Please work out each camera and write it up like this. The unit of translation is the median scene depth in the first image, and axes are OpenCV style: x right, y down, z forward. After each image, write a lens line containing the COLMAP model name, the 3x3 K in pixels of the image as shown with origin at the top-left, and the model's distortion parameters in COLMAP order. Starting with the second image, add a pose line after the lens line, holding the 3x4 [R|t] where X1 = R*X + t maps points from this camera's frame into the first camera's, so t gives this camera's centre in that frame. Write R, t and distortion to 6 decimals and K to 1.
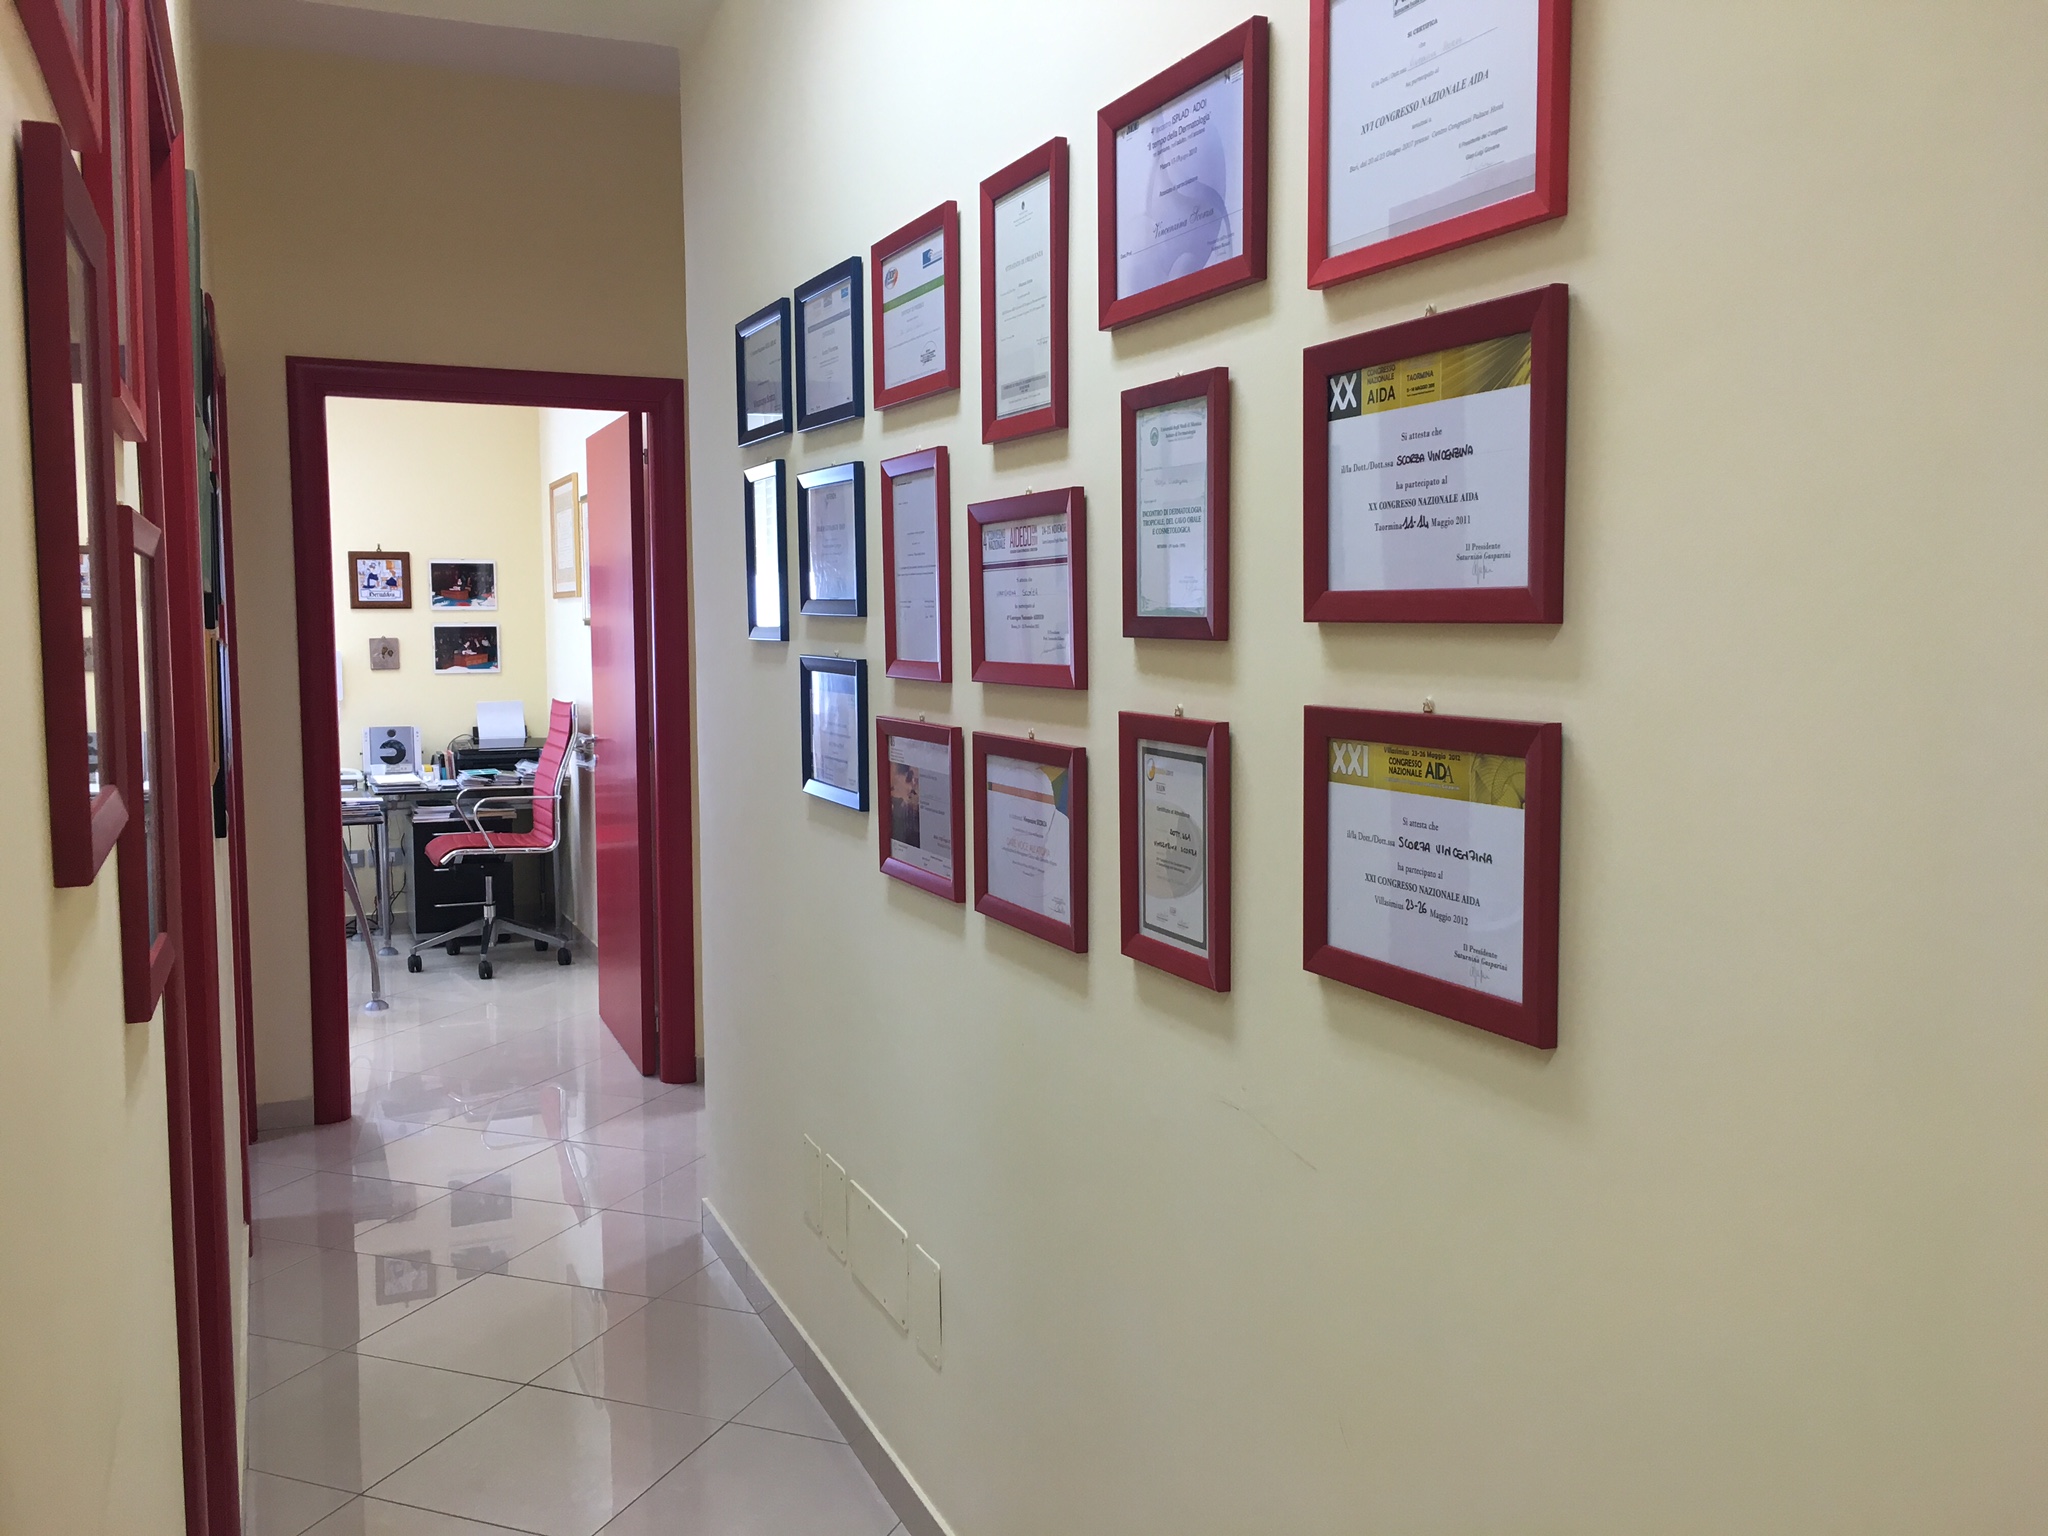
lens RADIAL K [[1750.6, 0, 1024.8], [0, 1750.6, 766.1], [0, 0, 1]] dist [0.001539, 0.000575]
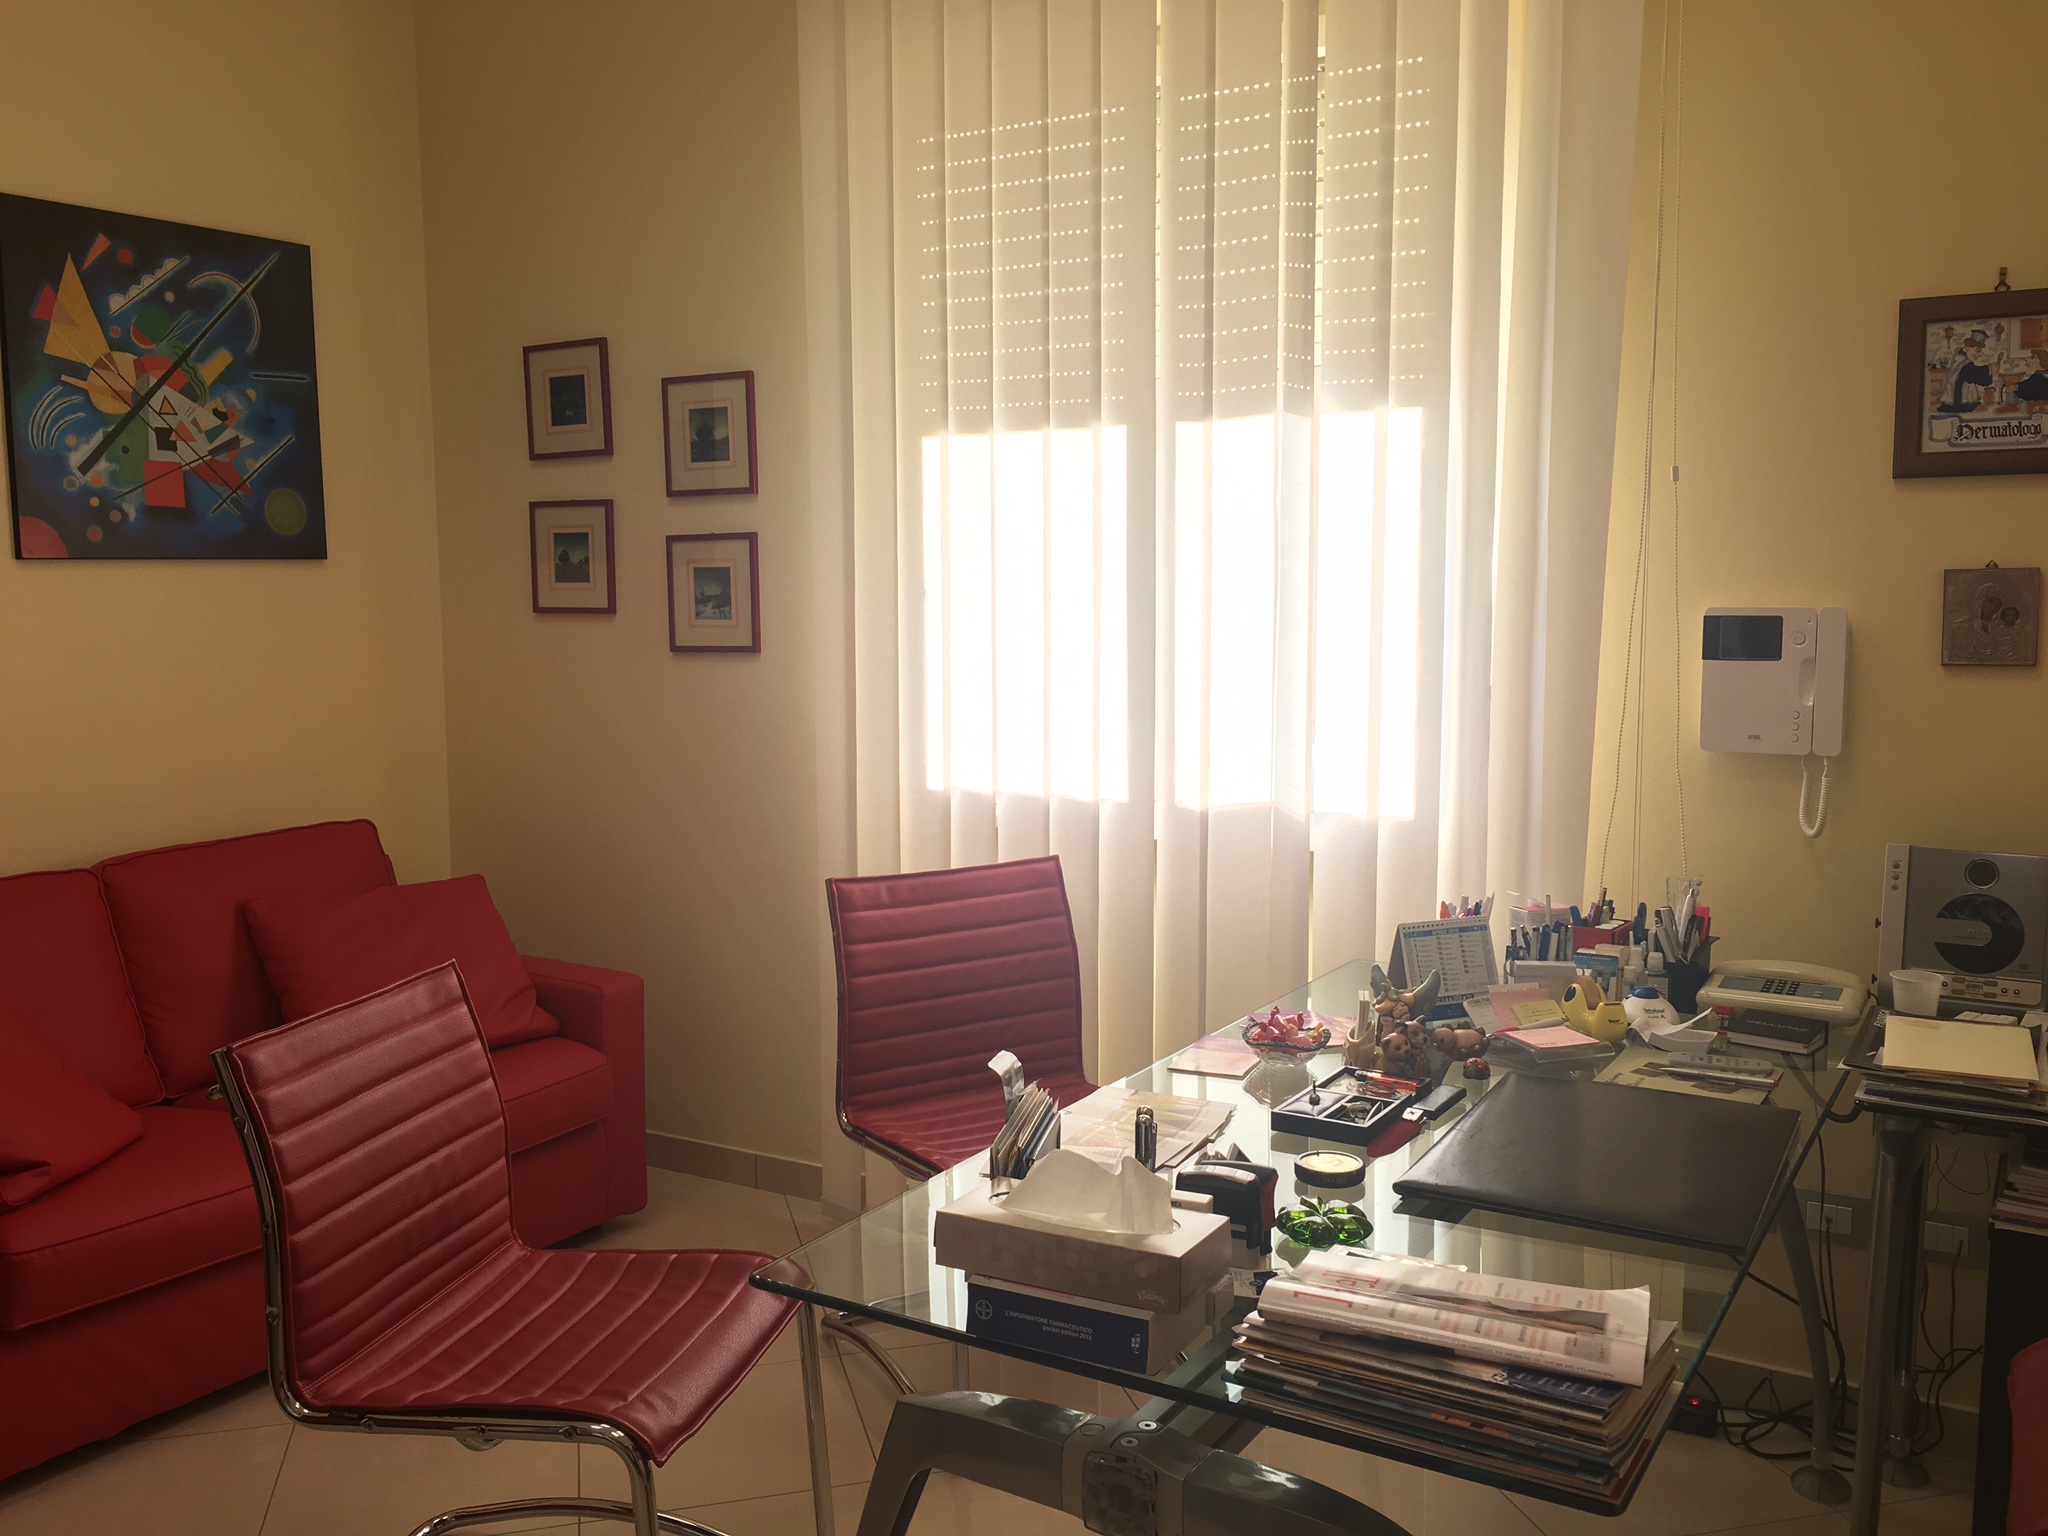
lens RADIAL K [[1750.6, 0, 1024.2], [0, 1750.6, 771.1], [0, 0, 1]] dist [0.001539, 0.000575]
pose [[0.571301, 0.097282, -0.814955, -0.204652], [-0.054059, 0.995254, 0.080908, -0.052870], [0.818959, -0.002167, 0.573849, 0.676439]]
